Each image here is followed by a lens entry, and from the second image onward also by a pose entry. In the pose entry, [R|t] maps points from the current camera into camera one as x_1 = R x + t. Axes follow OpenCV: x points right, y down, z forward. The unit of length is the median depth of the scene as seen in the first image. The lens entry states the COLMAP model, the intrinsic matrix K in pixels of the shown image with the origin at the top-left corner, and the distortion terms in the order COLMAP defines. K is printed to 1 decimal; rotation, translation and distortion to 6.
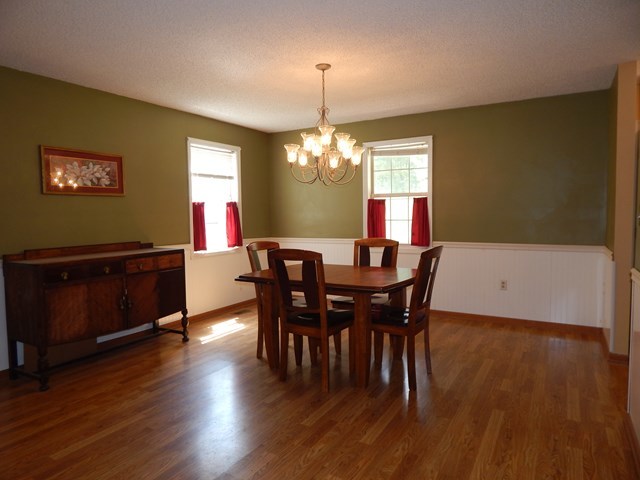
lens RADIAL K [[422.2, 0, 318.9], [0, 422.2, 239.4], [0, 0, 1]] dist [0.015161, -0.008102]
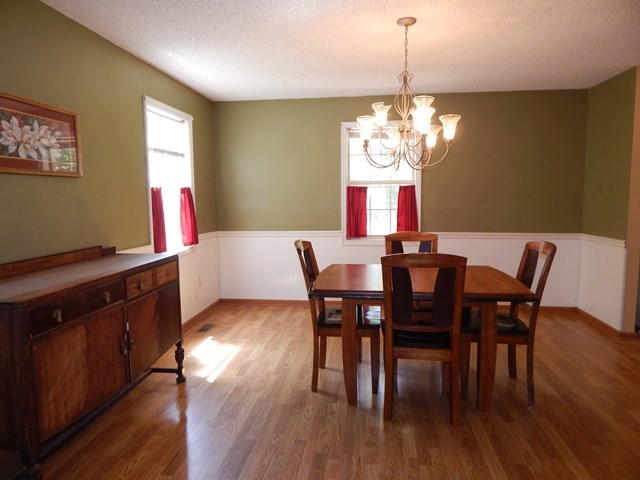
lens RADIAL K [[422.2, 0, 320.3], [0, 422.2, 238.8], [0, 0, 1]] dist [0.015161, -0.008102]
pose [[0.918810, -0.033539, 0.393272, -0.396660], [0.020105, 0.999067, 0.038231, -0.026355], [-0.394187, -0.027220, 0.918627, 0.268204]]
